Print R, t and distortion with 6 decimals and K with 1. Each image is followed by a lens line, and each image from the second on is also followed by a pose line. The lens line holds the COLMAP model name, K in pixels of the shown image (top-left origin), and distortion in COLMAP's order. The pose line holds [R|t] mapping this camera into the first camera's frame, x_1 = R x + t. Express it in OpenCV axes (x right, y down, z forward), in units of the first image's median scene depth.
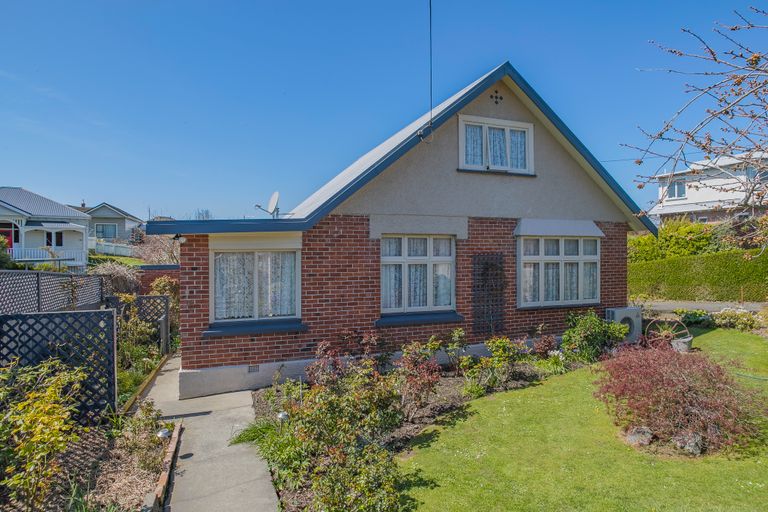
lens RADIAL K [[433.3, 0, 384.0], [0, 433.3, 256.0], [0, 0, 1]] dist [-0.000447, 0.001705]
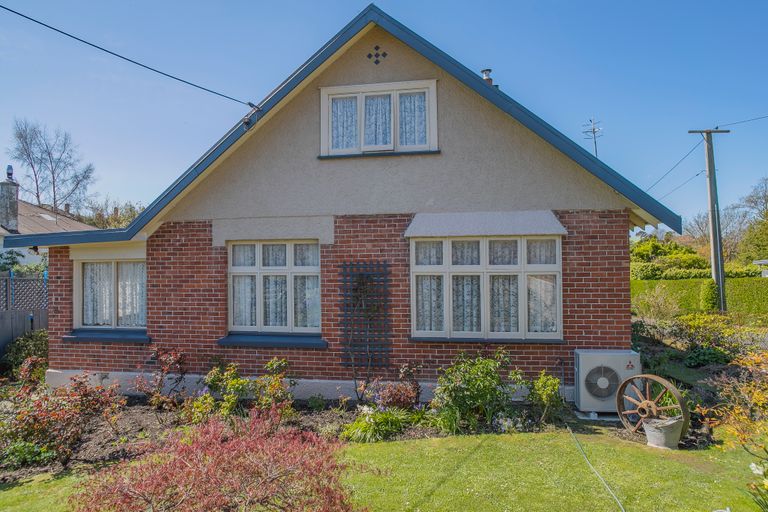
lens RADIAL K [[433.3, 0, 384.0], [0, 433.3, 256.0], [0, 0, 1]] dist [-0.000447, 0.001705]
pose [[0.865956, -0.010419, -0.500012, 0.661378], [0.002480, 0.999860, -0.016540, -0.004253], [0.500115, 0.013082, 0.865860, 0.367120]]
